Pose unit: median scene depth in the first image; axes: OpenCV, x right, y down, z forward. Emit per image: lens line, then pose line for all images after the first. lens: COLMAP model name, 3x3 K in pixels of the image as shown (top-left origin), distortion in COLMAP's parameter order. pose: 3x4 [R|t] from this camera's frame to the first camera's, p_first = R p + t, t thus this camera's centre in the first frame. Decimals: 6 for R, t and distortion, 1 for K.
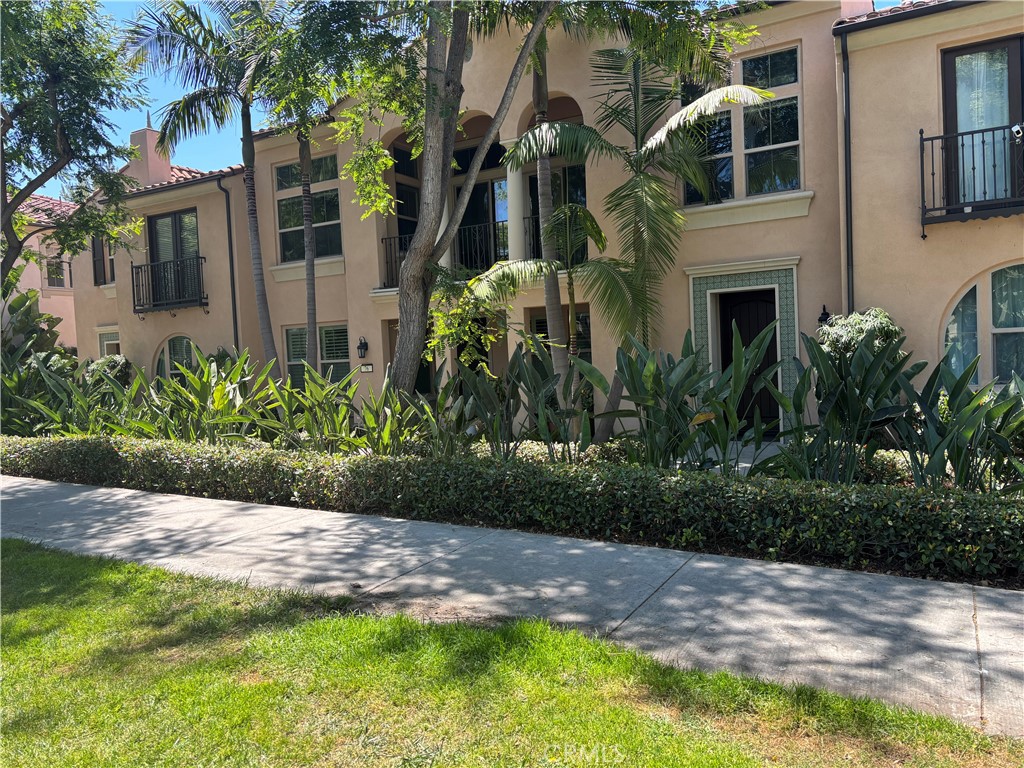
lens RADIAL K [[785.6, 0, 513.3], [0, 785.6, 385.0], [0, 0, 1]] dist [0.043930, -0.055227]
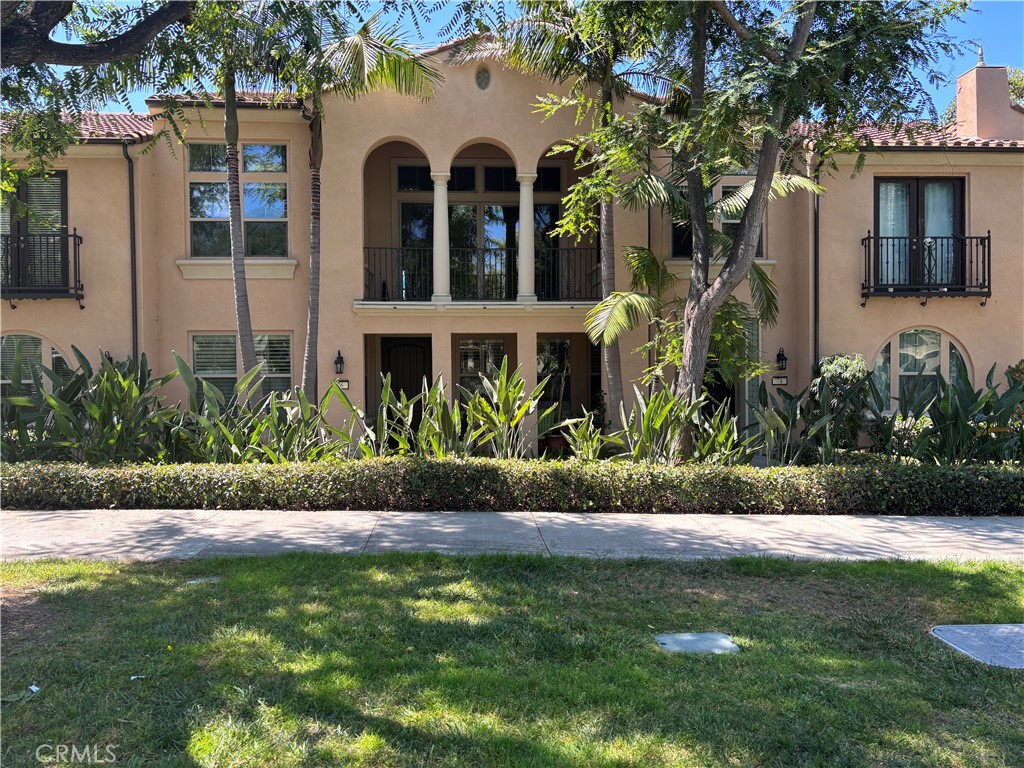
lens RADIAL K [[785.6, 0, 507.1], [0, 785.6, 382.3], [0, 0, 1]] dist [0.043930, -0.055227]
pose [[0.823331, 0.028712, 0.566834, -0.793393], [-0.011098, 0.999343, -0.034499, 0.007284], [-0.567453, 0.022114, 0.823109, 0.192894]]
